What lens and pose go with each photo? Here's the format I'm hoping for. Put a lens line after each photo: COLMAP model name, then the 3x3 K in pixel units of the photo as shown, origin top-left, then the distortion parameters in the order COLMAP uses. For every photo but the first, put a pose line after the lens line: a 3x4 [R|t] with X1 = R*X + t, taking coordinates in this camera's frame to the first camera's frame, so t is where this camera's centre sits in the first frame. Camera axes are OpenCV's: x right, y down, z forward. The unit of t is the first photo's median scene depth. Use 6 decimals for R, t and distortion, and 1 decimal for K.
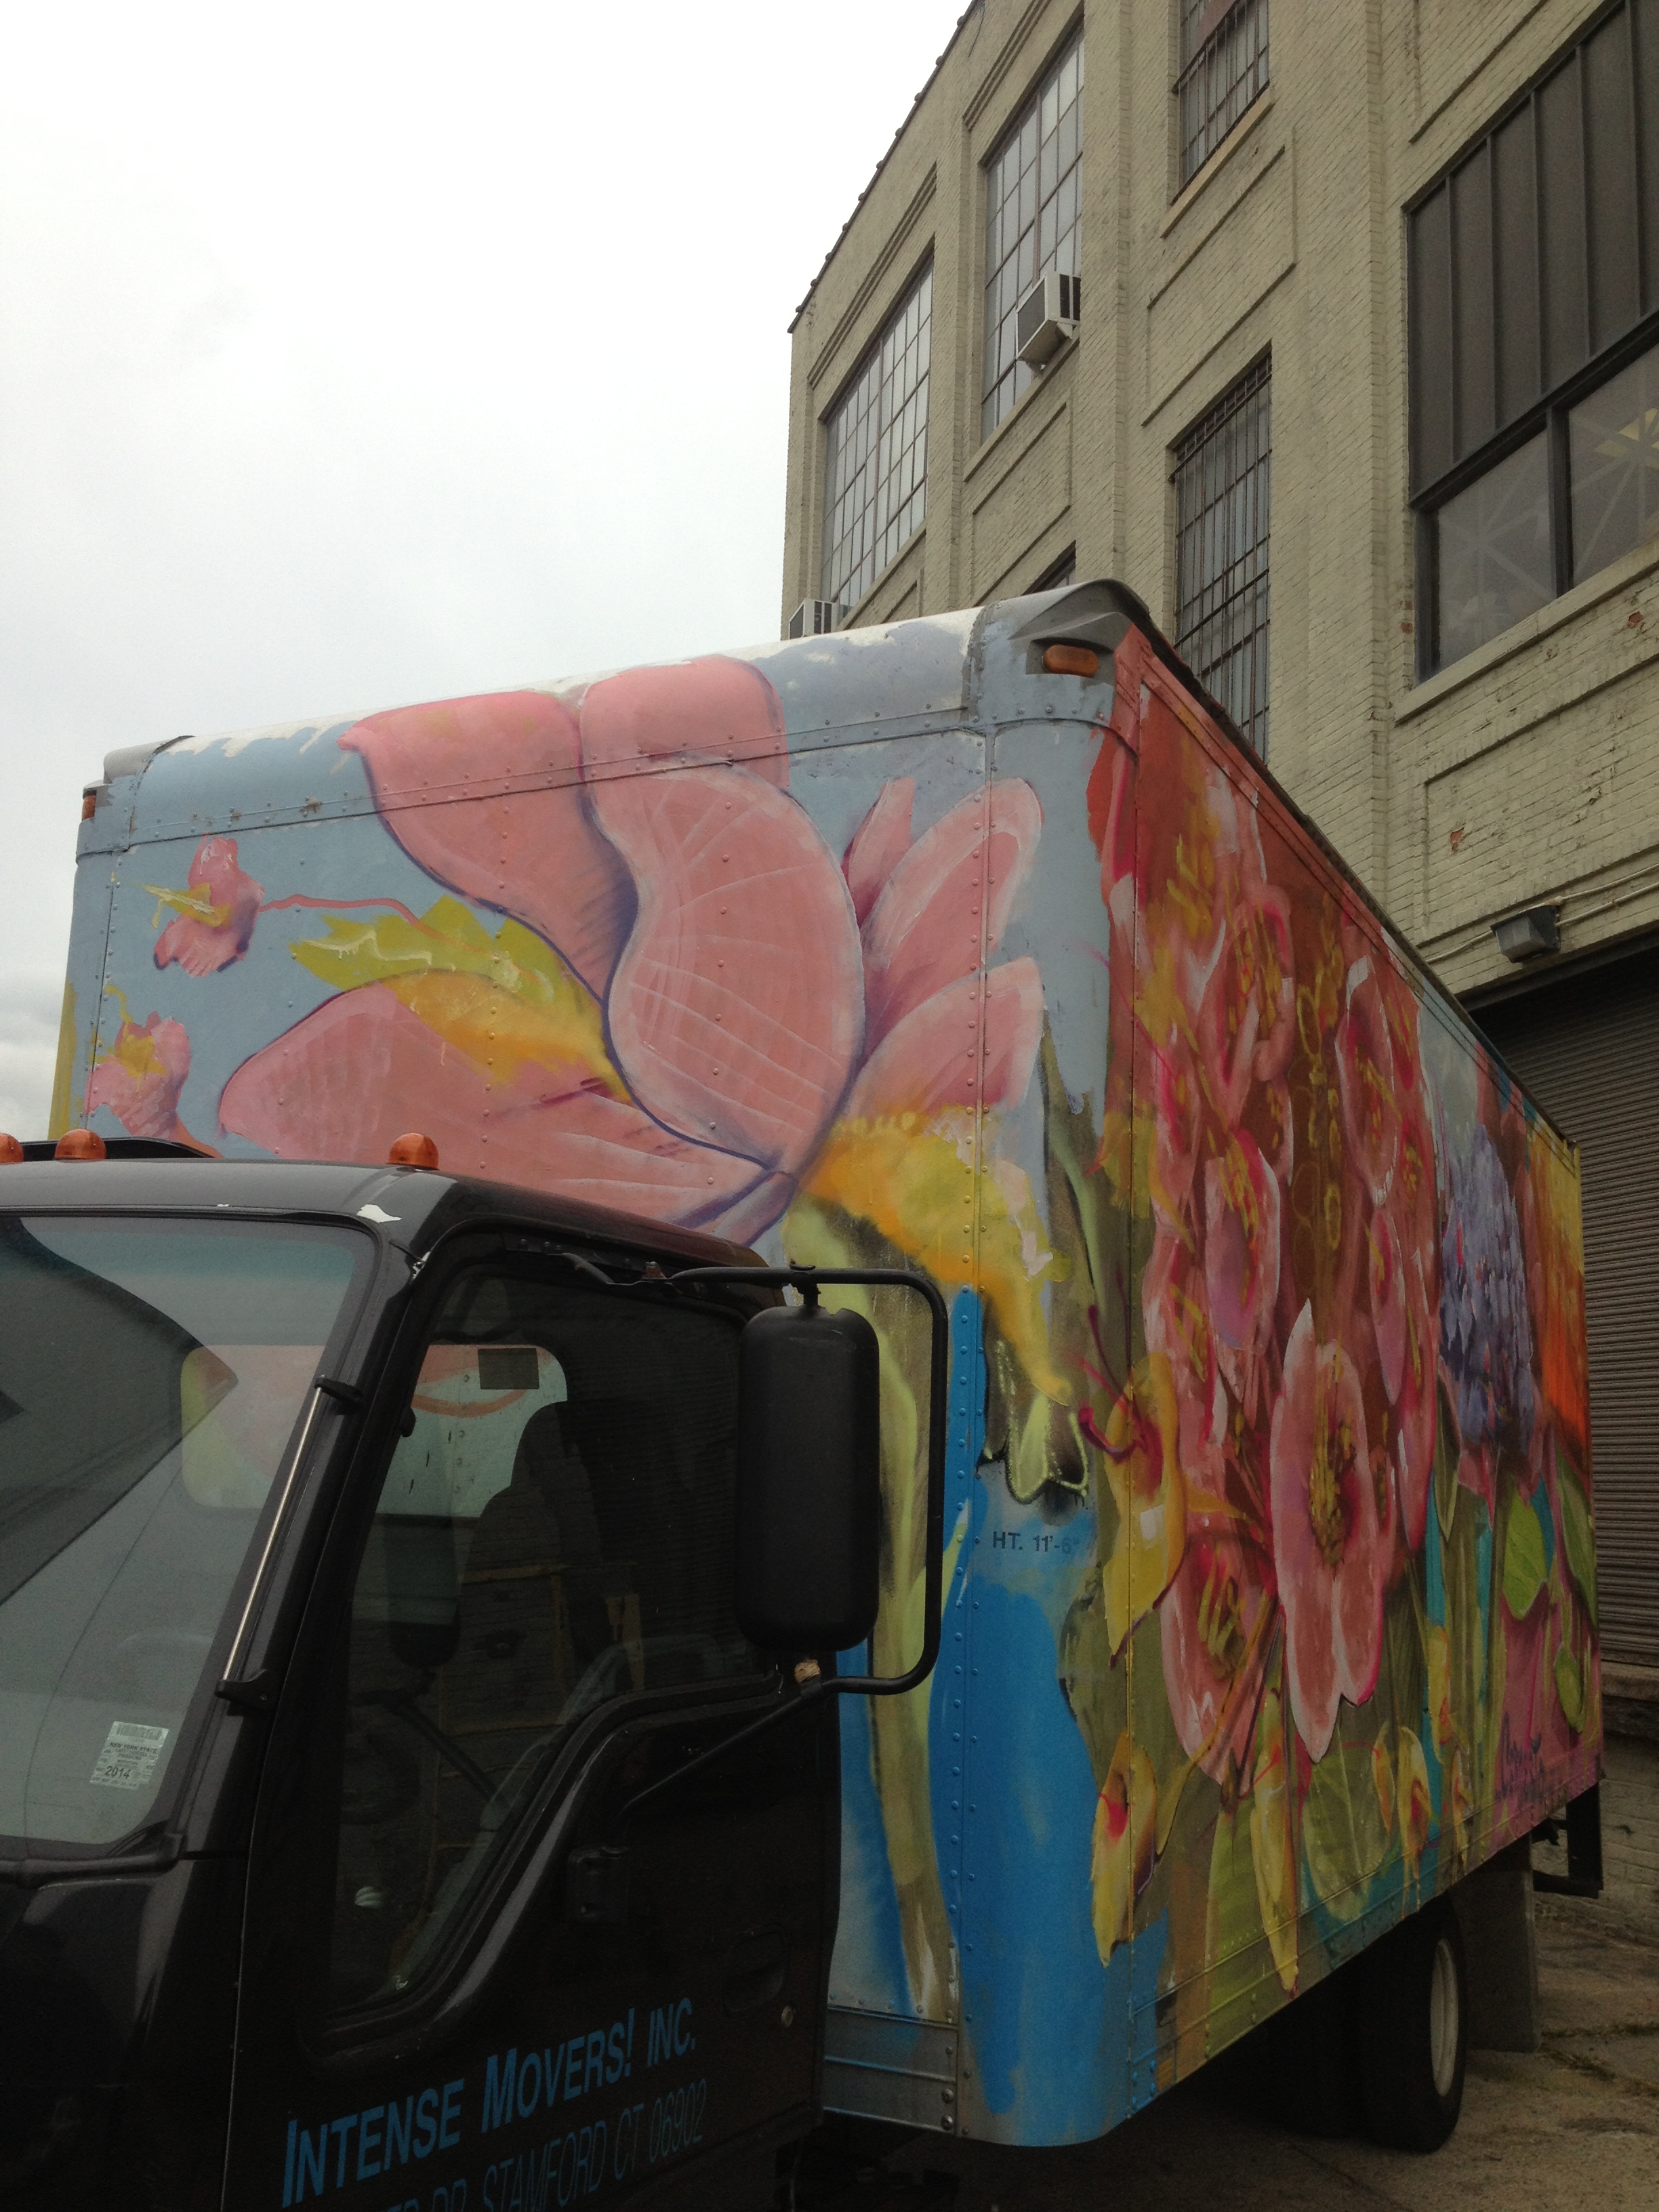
lens RADIAL K [[2087.9, 0, 829.5], [0, 2087.9, 1106.0], [0, 0, 1]] dist [0.209611, -0.496153]
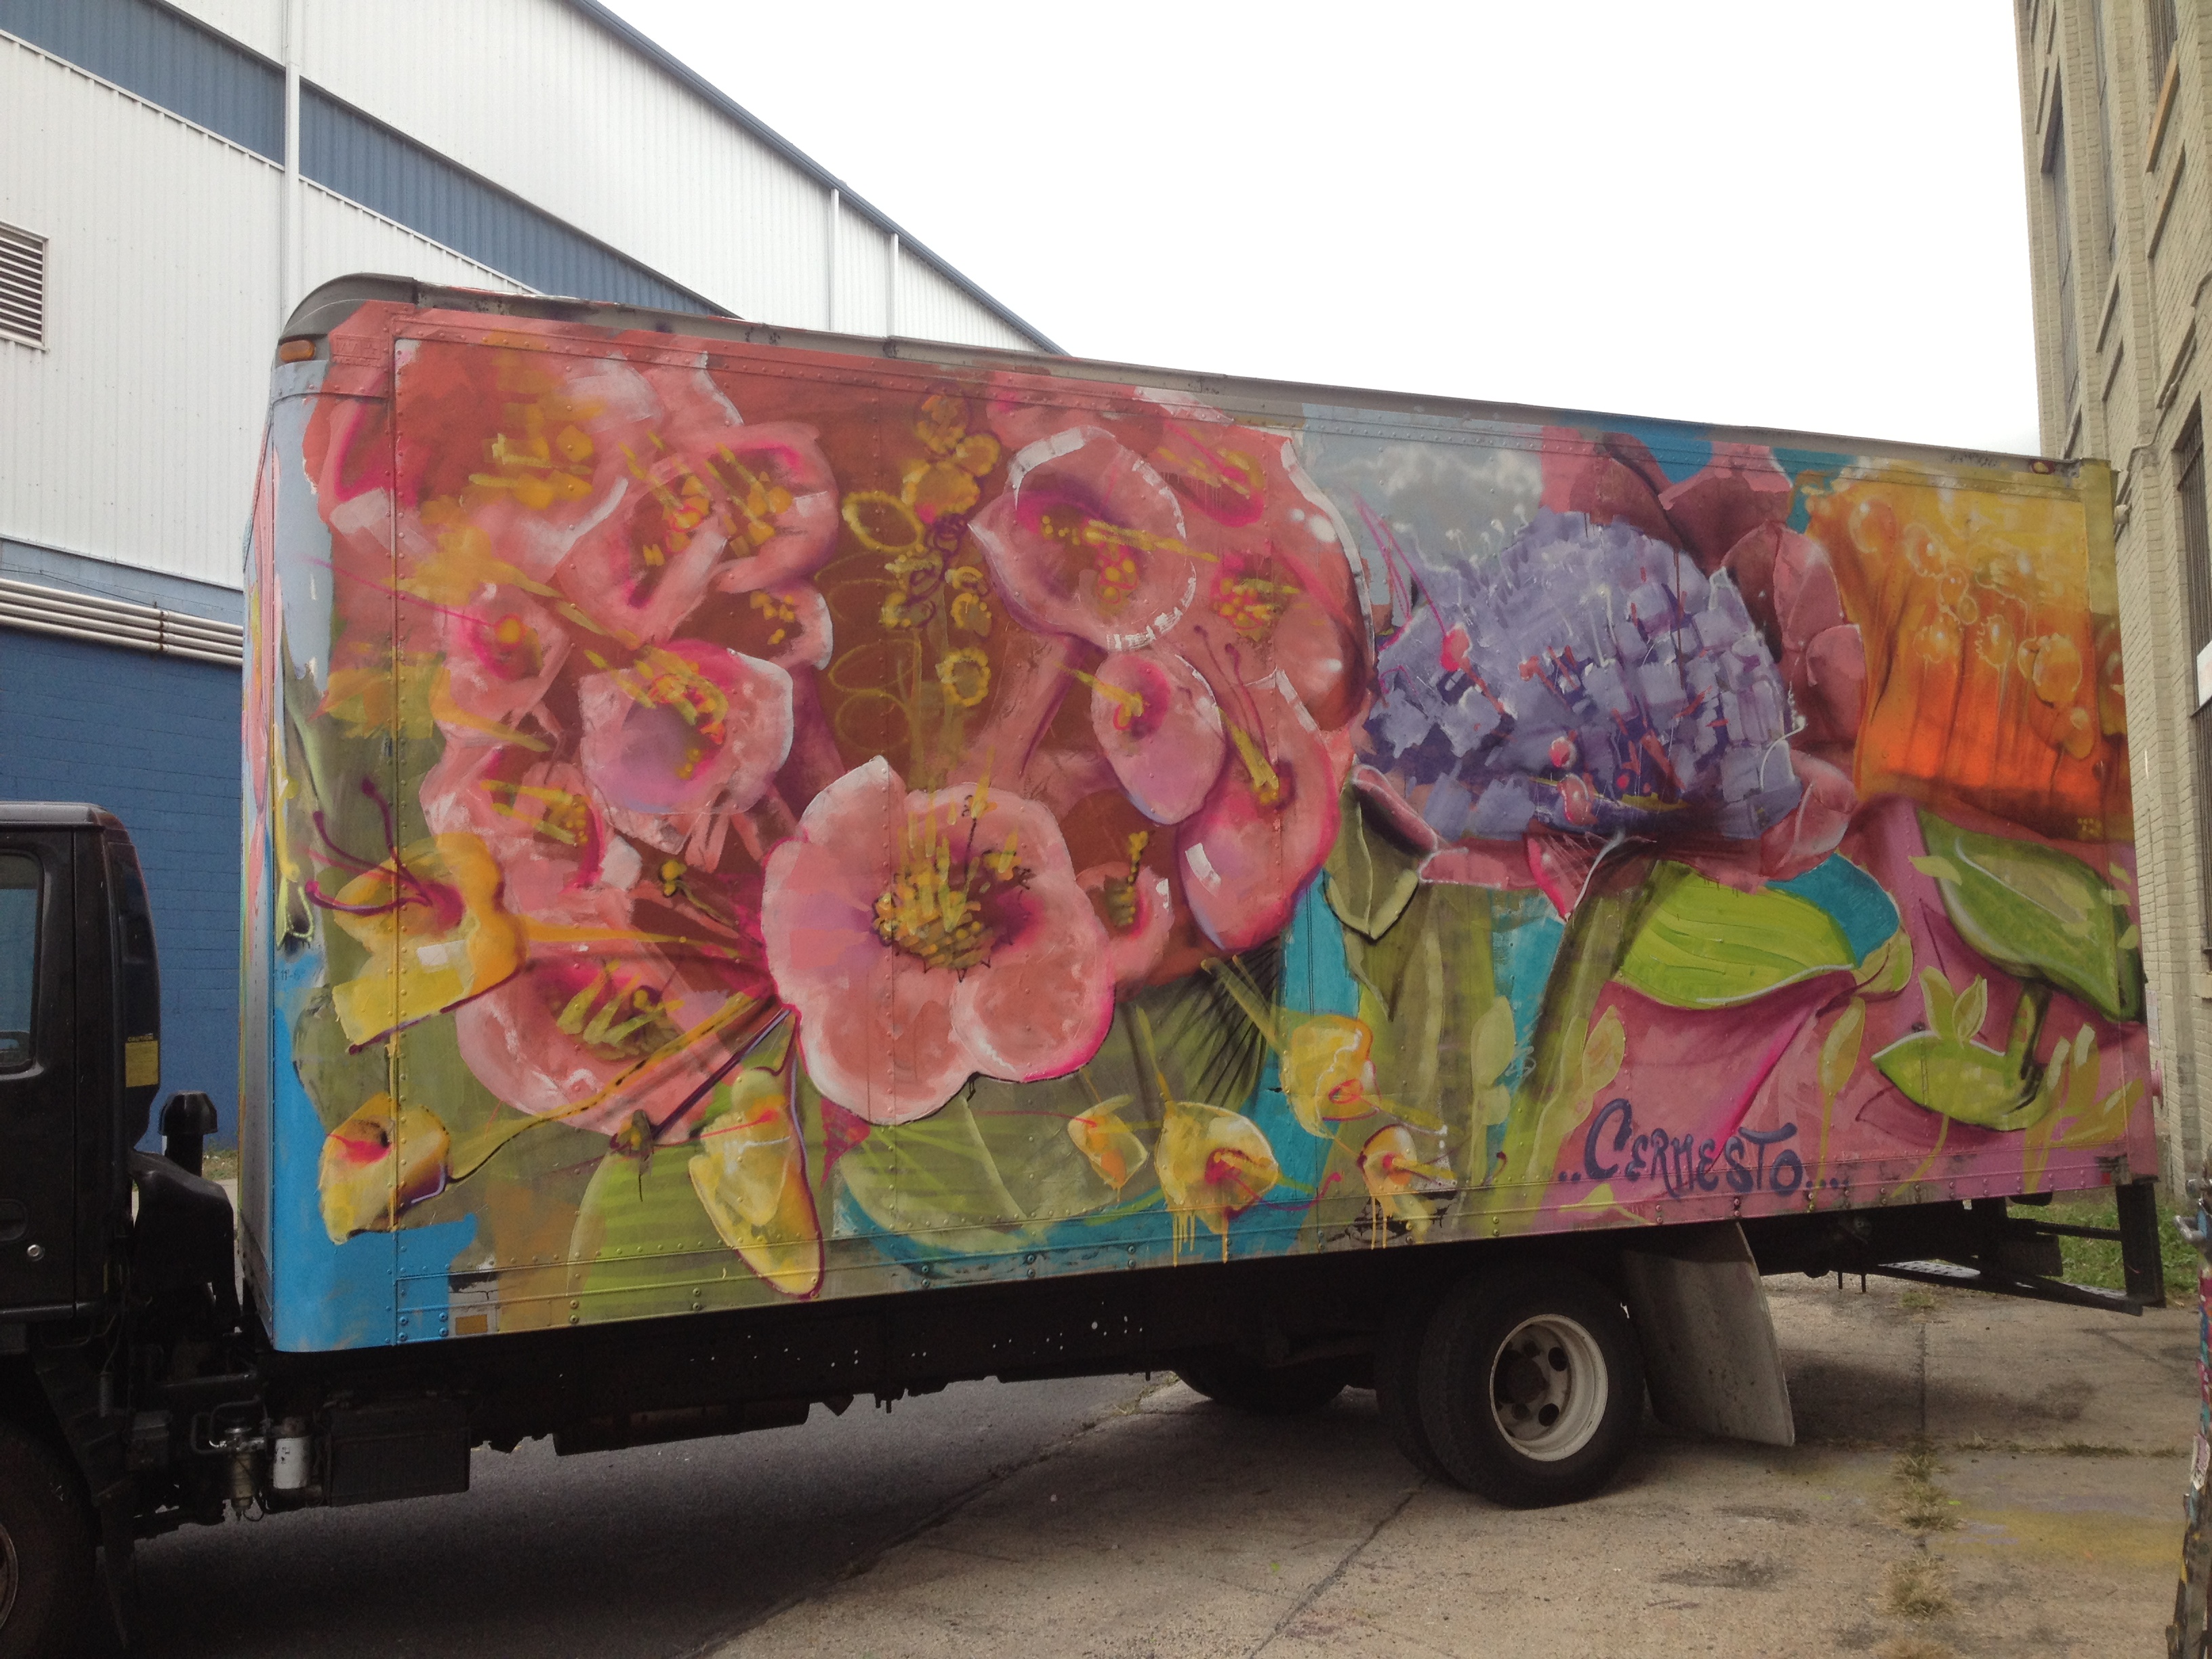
lens RADIAL K [[2087.9, 0, 1106.0], [0, 2087.9, 829.5], [0, 0, 1]] dist [0.209611, -0.496153]
pose [[0.773333, -0.103817, -0.625443, 1.069598], [0.175391, 0.983034, 0.053691, 0.091097], [0.609257, -0.151218, 0.778421, 0.141838]]
